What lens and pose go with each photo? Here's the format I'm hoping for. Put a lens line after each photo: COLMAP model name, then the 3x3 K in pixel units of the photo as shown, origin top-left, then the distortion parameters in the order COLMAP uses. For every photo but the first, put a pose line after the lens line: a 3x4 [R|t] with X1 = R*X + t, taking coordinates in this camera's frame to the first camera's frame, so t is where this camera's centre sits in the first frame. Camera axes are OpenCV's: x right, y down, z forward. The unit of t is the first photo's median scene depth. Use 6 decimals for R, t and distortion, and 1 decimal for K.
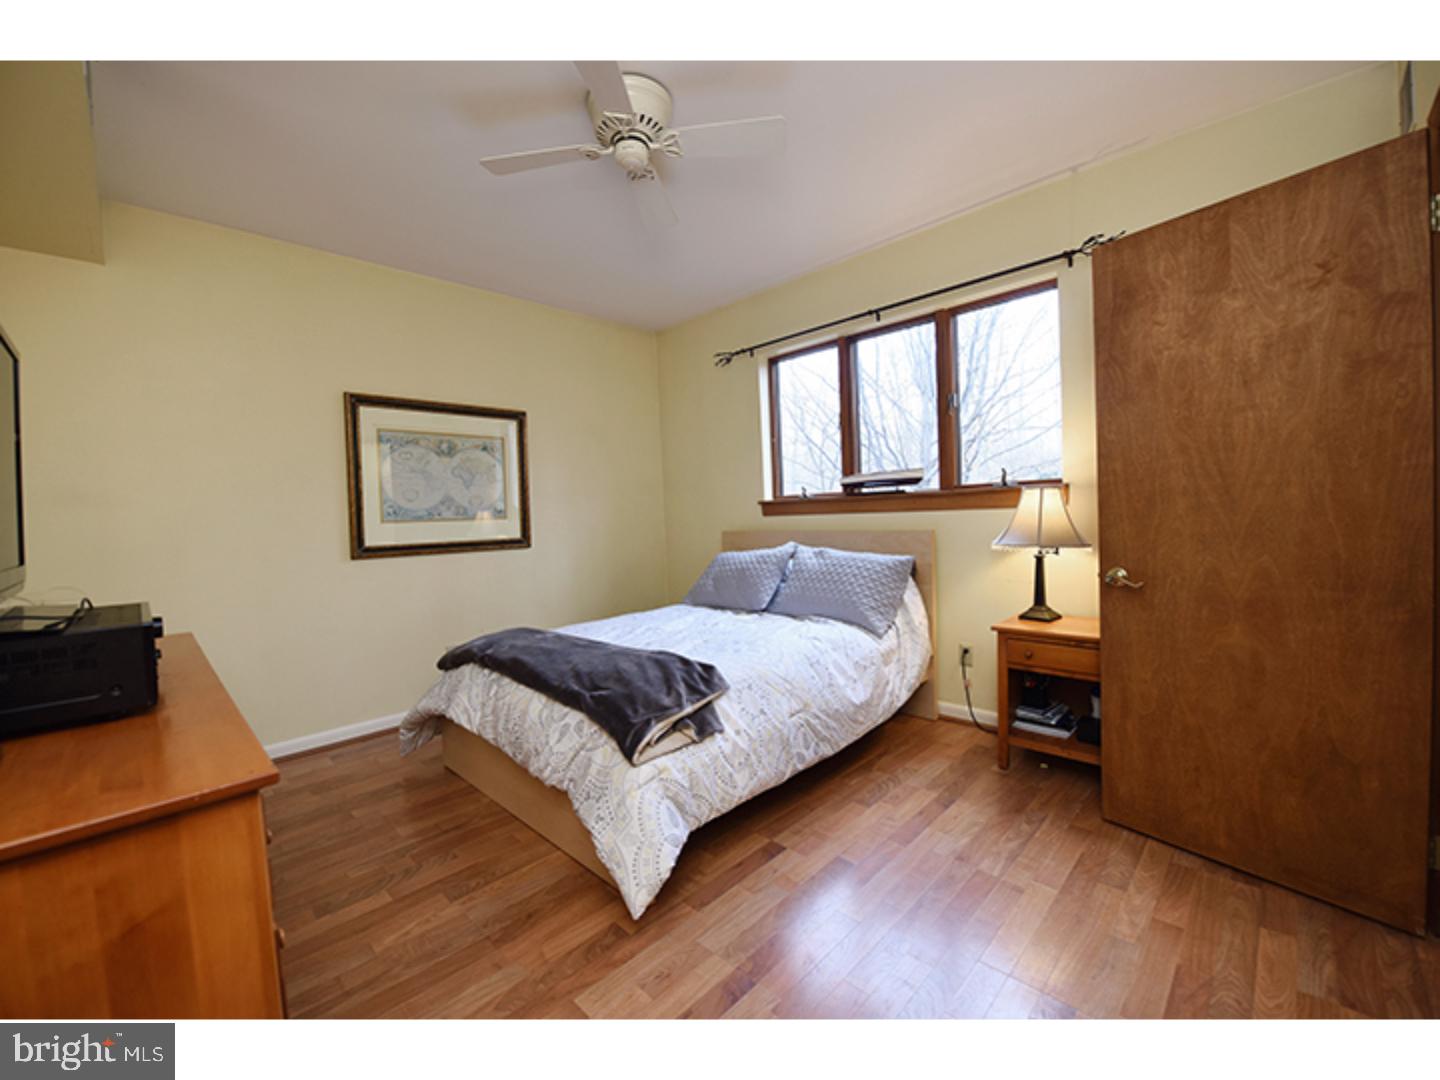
lens RADIAL K [[578.7, 0, 715.1], [0, 578.7, 531.2], [0, 0, 1]] dist [-0.016982, -0.002188]
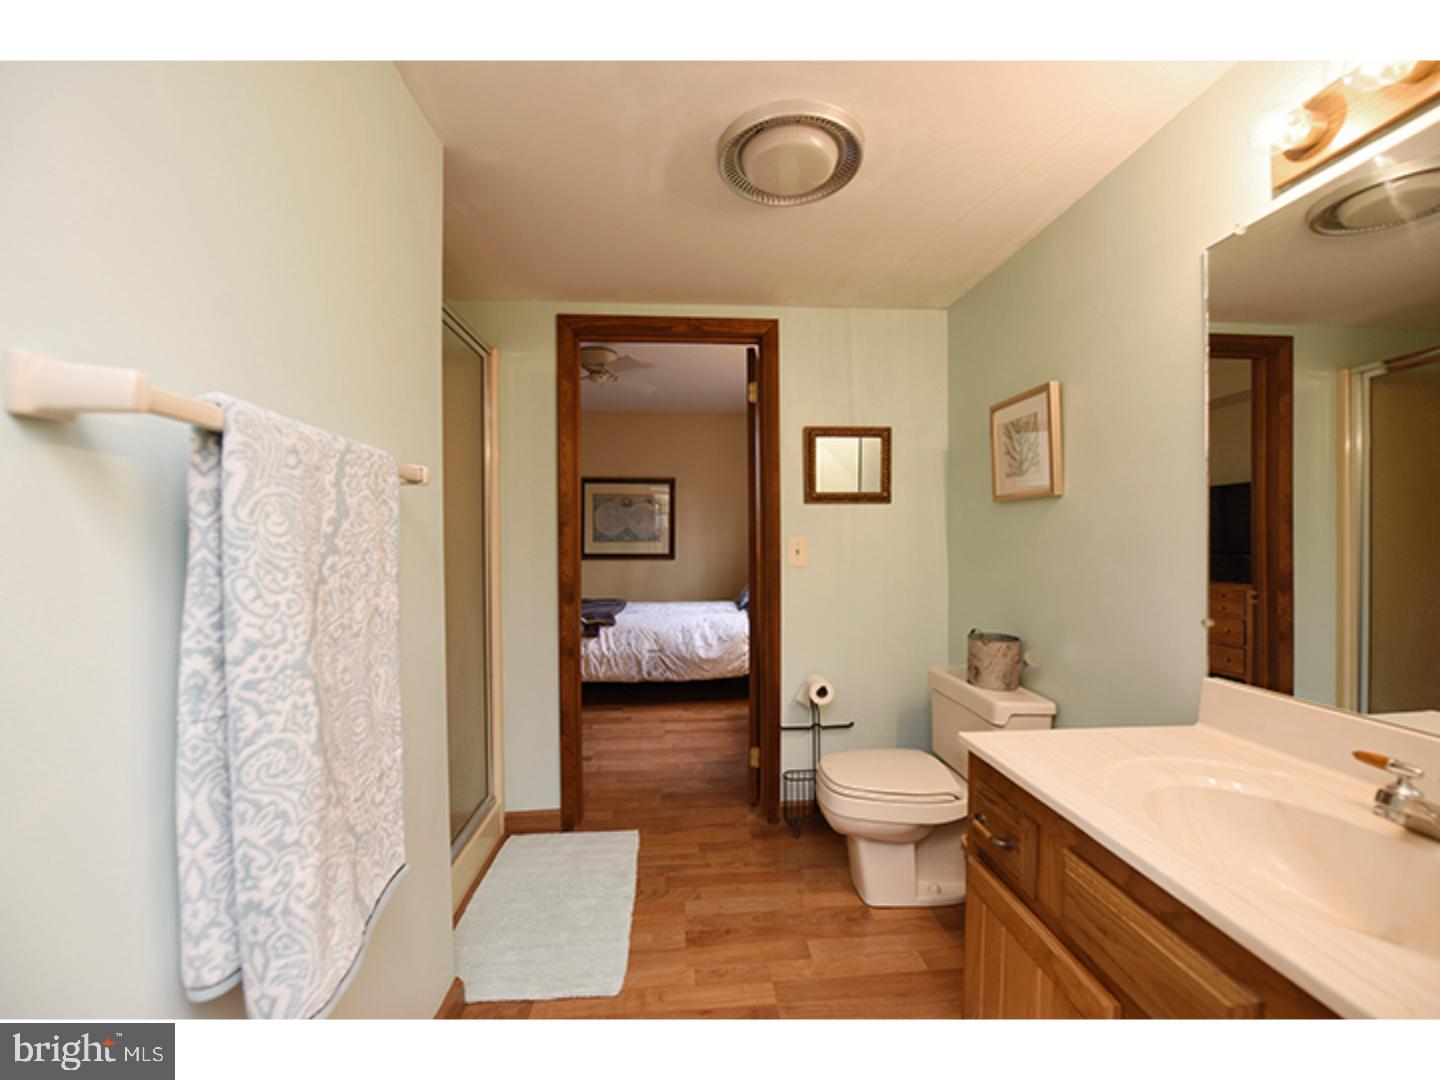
lens RADIAL K [[578.7, 0, 728.2], [0, 578.7, 541.2], [0, 0, 1]] dist [-0.016982, -0.002188]
pose [[0.755668, 0.037391, -0.653886, 1.063269], [-0.047038, 0.998889, 0.002760, -0.043383], [0.653263, 0.028672, 0.756588, -0.200183]]
